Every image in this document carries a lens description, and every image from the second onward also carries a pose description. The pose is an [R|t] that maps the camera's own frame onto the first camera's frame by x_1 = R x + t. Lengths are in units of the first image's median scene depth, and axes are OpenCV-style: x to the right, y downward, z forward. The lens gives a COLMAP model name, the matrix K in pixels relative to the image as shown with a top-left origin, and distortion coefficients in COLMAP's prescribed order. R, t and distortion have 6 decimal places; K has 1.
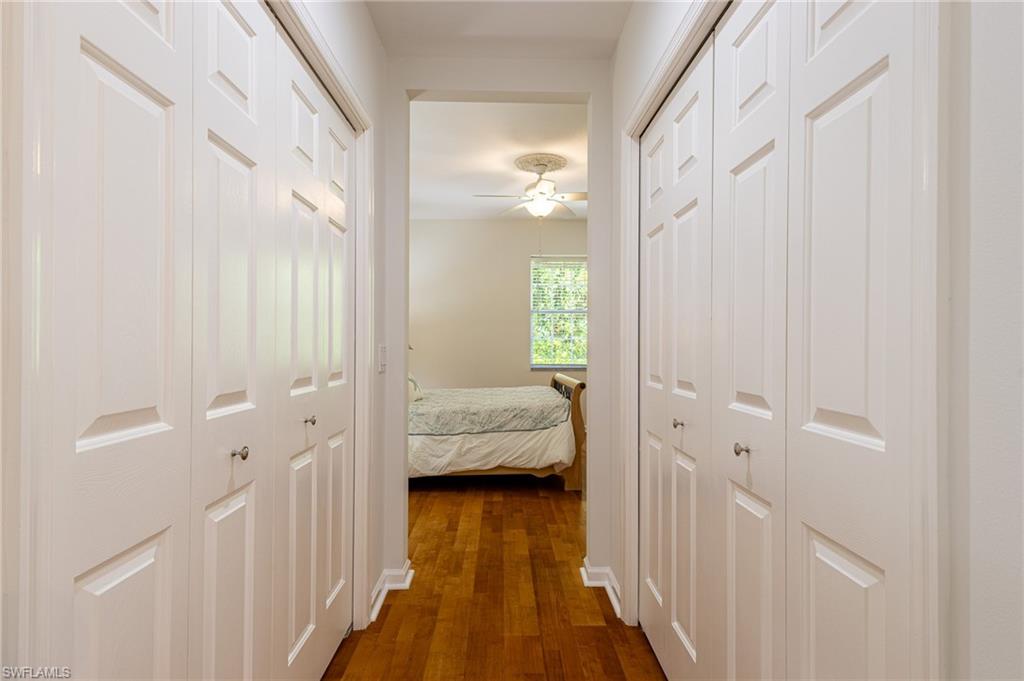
lens RADIAL K [[525.2, 0, 512.0], [0, 525.2, 340.5], [0, 0, 1]] dist [0.003633, 0.000191]
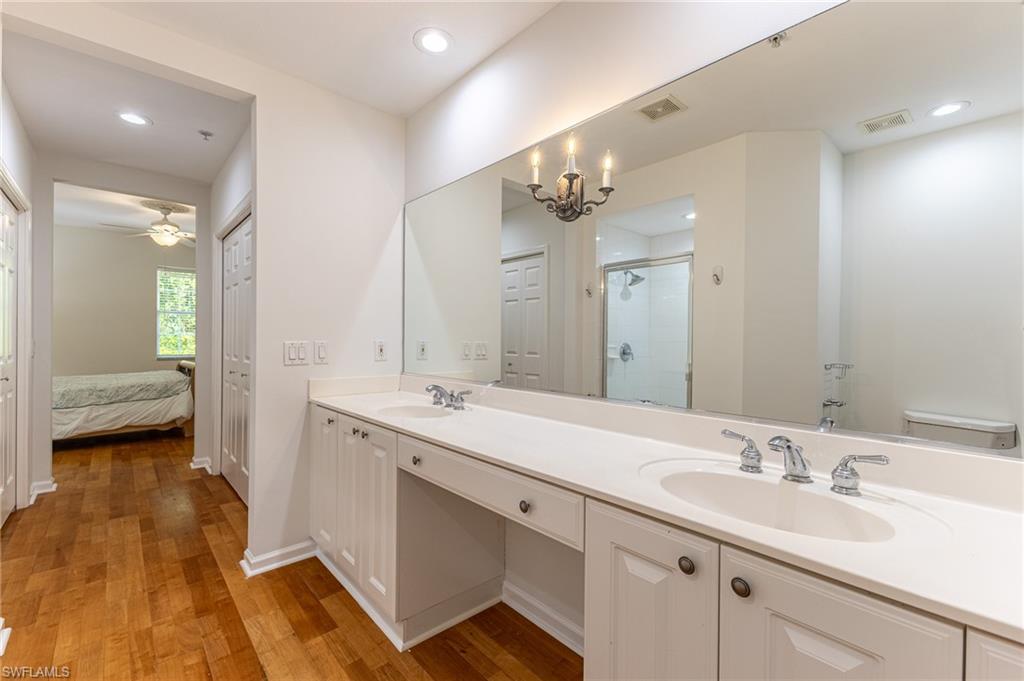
lens RADIAL K [[444.6, 0, 512.0], [0, 444.6, 340.5], [0, 0, 1]] dist [0.011644, -0.000535]
pose [[0.762719, 0.001233, 0.646729, -0.013879], [-0.008518, 0.999931, 0.008139, -0.006581], [-0.646674, -0.011717, 0.762676, -0.571283]]
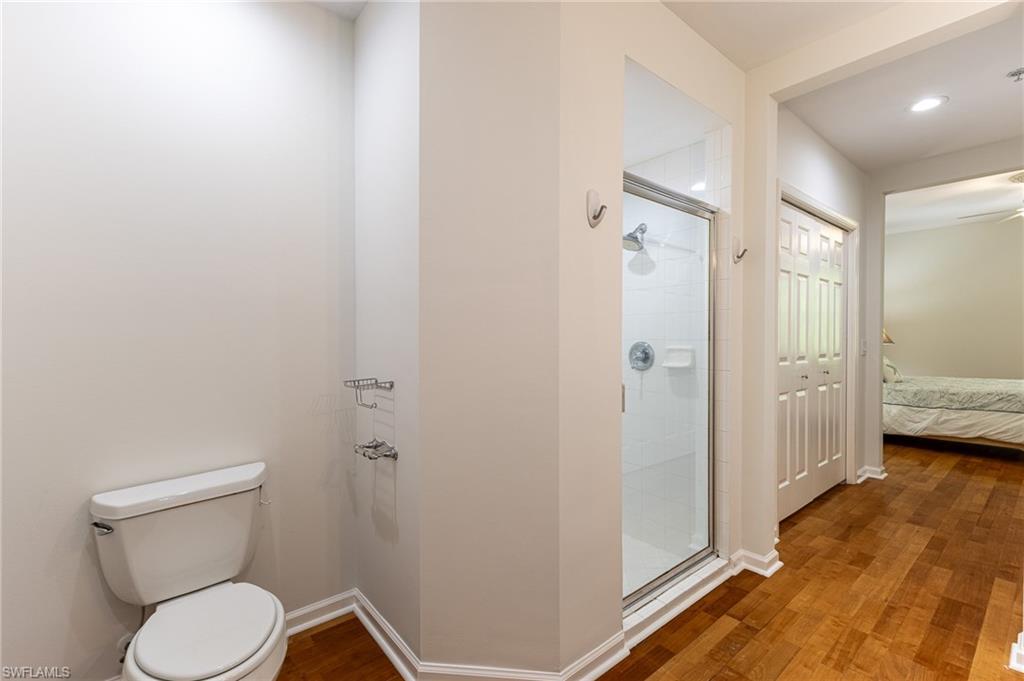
lens RADIAL K [[451.2, 0, 512.0], [0, 451.2, 340.5], [0, 0, 1]] dist [0.009590, -0.001008]
pose [[0.620827, 0.002680, -0.783943, 0.133057], [0.005656, 0.999953, 0.007898, -0.005724], [0.783927, -0.009337, 0.620783, -0.543354]]
